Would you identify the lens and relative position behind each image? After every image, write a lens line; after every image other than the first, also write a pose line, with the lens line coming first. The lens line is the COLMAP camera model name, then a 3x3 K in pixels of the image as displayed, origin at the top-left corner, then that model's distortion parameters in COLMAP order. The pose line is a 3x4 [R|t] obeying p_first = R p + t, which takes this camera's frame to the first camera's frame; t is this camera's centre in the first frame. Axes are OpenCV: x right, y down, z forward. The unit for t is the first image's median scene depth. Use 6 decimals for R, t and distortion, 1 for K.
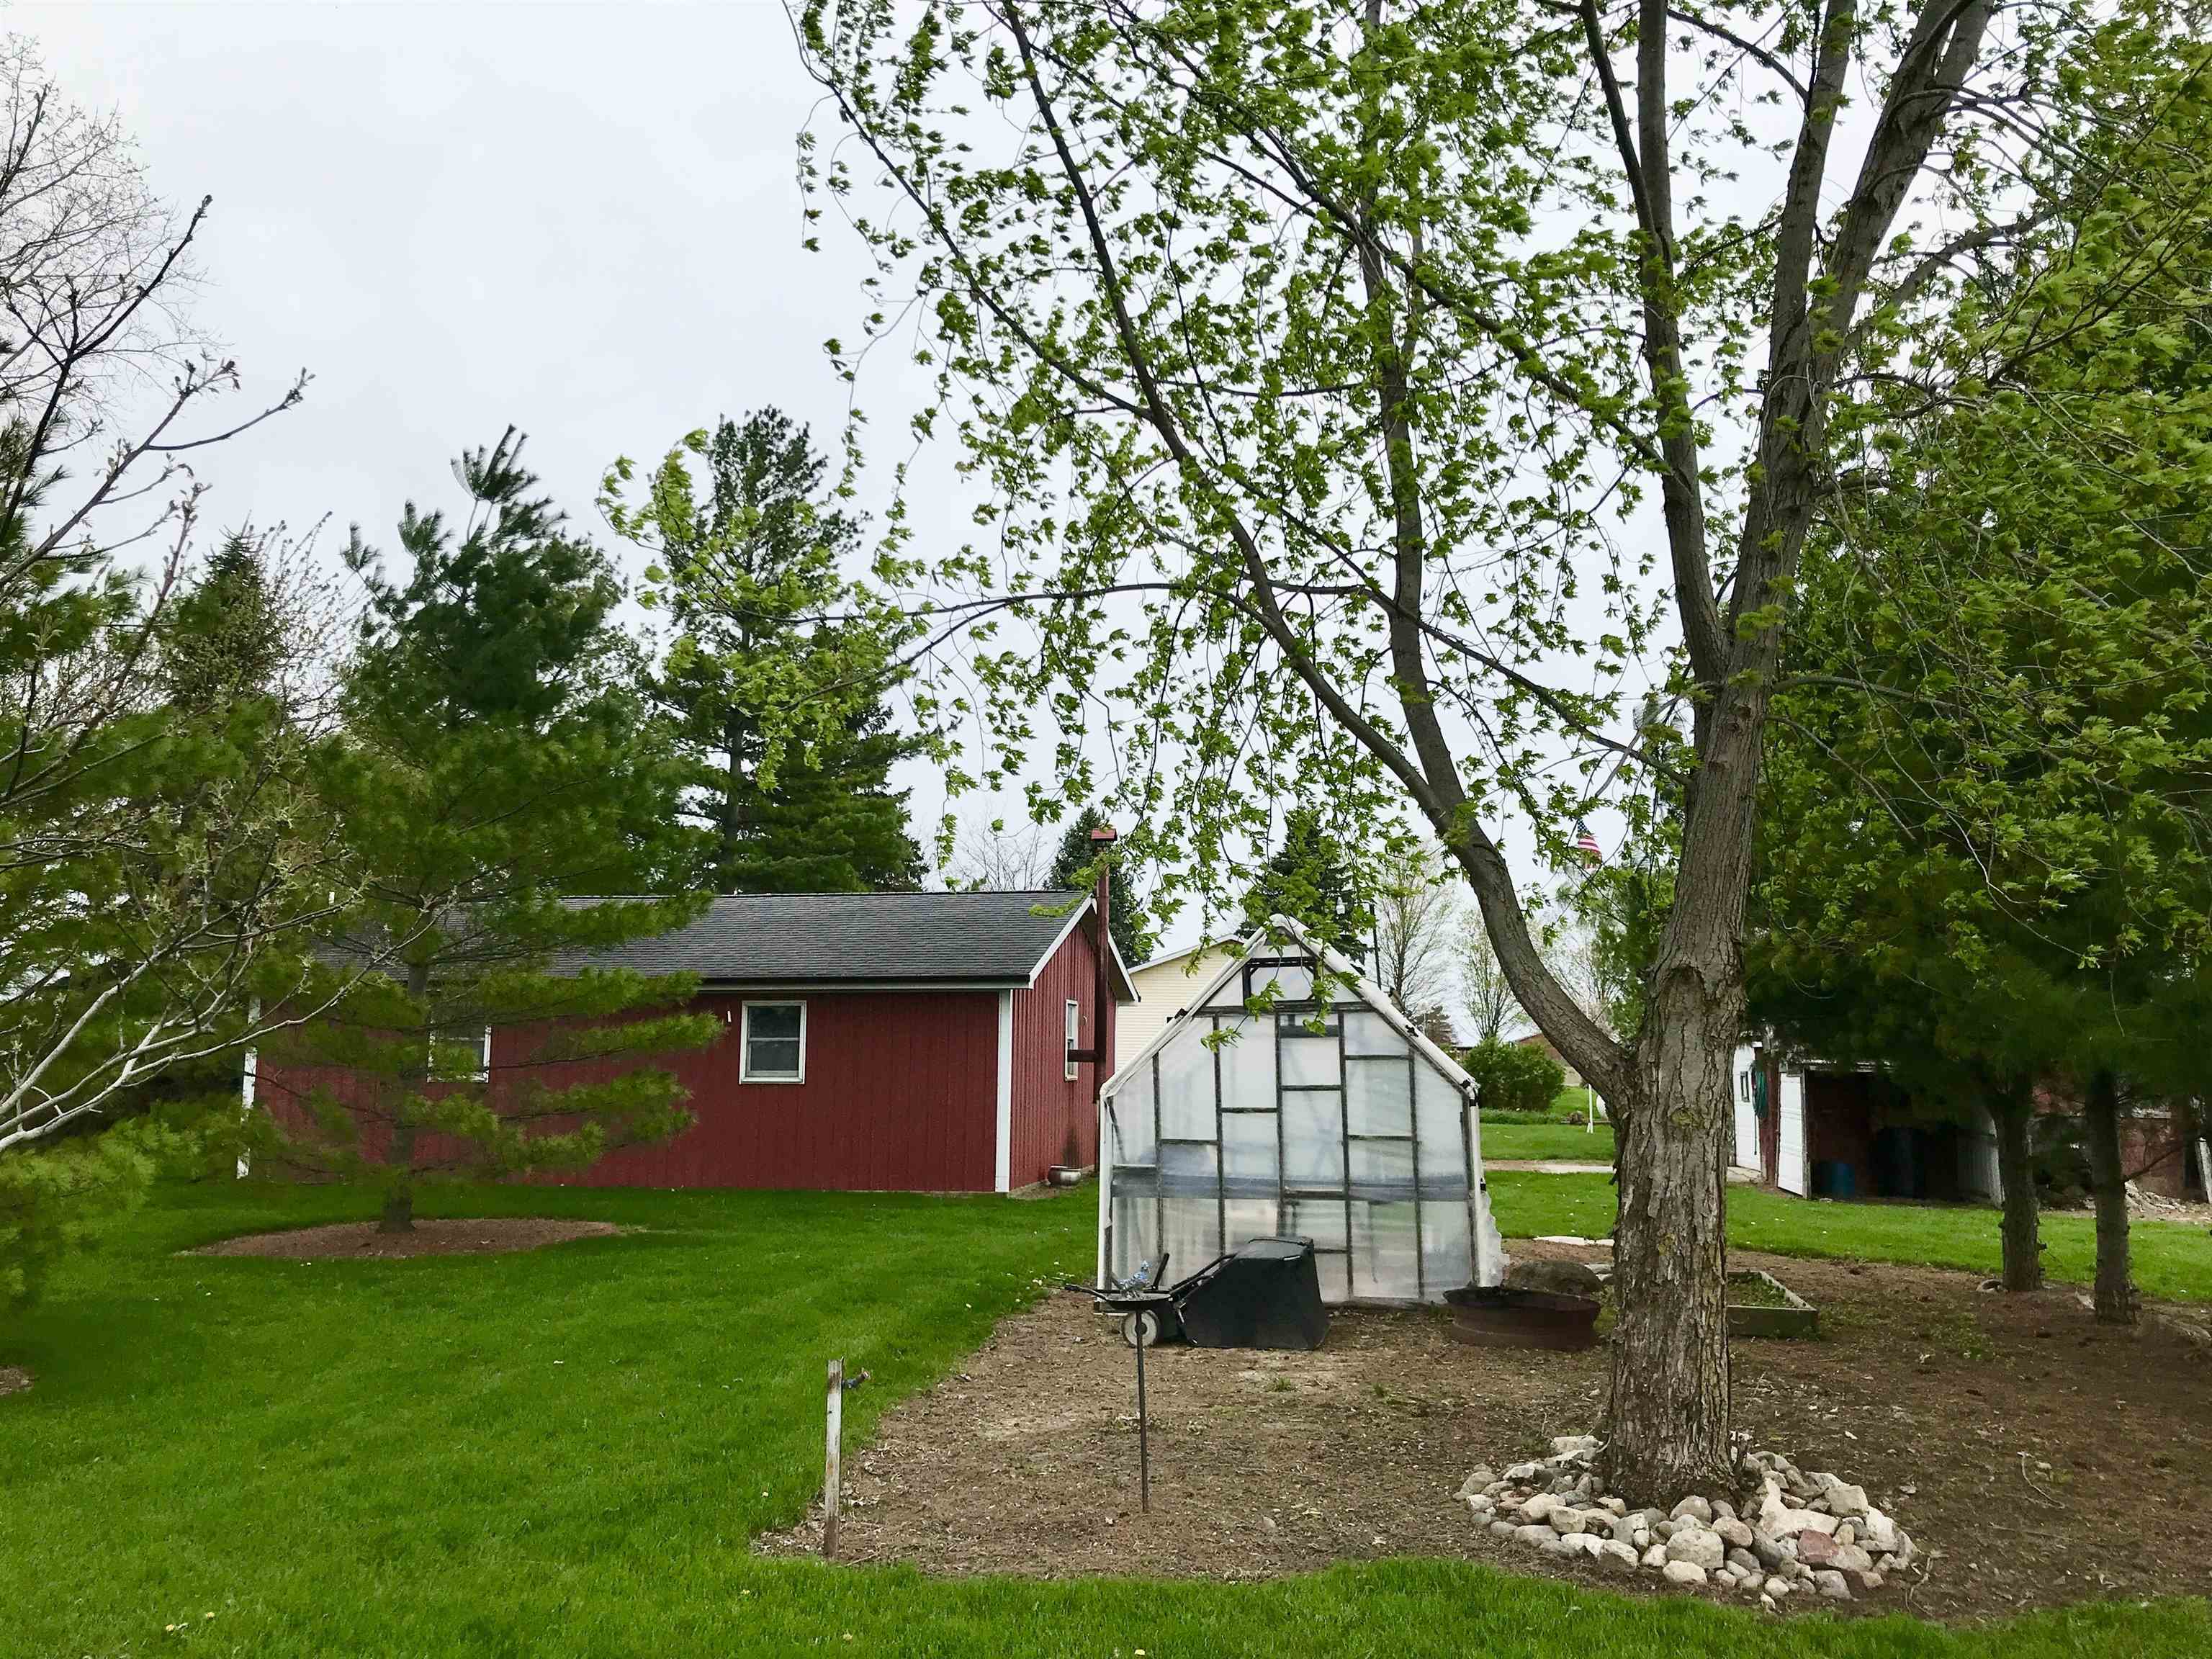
lens RADIAL K [[1793.4, 0, 1106.0], [0, 1793.4, 829.5], [0, 0, 1]] dist [-0.001623, -0.004553]
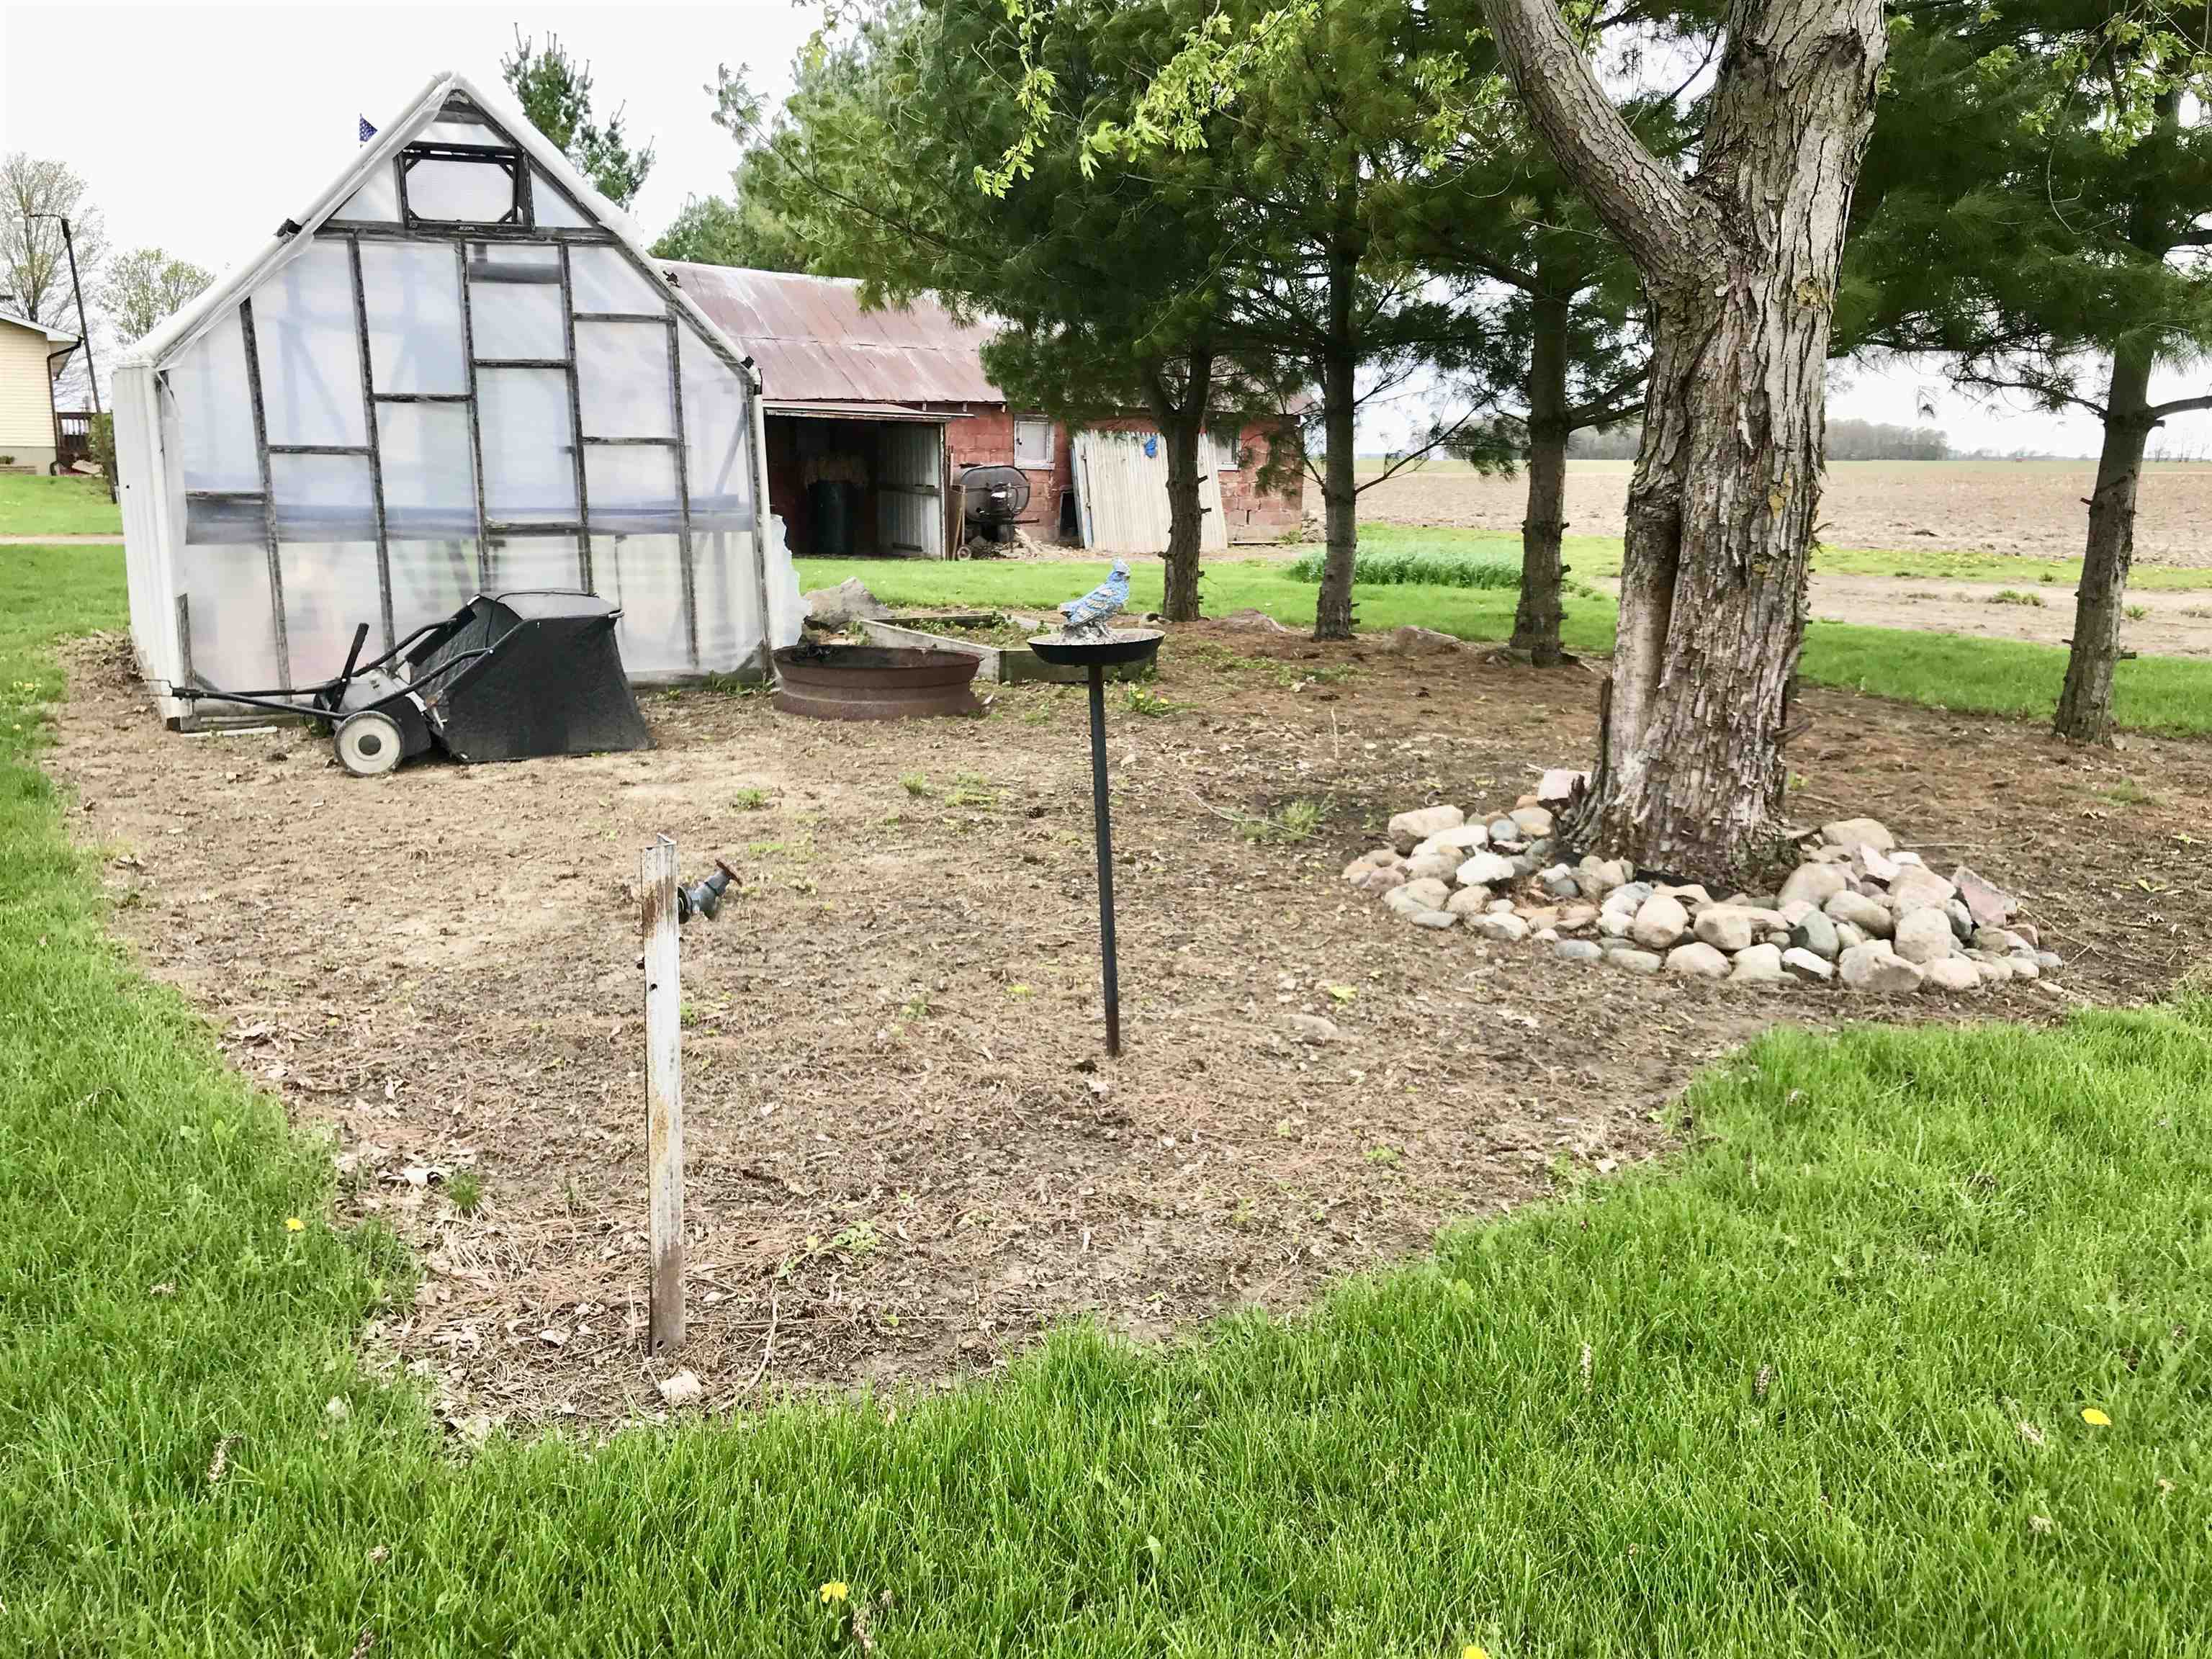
lens RADIAL K [[1793.4, 0, 1106.0], [0, 1793.4, 829.5], [0, 0, 1]] dist [-0.001623, -0.004553]
pose [[0.764080, -0.133294, 0.631201, -0.153603], [-0.081711, 0.950546, 0.299644, 0.093088], [-0.639926, -0.280528, 0.715401, 0.358244]]
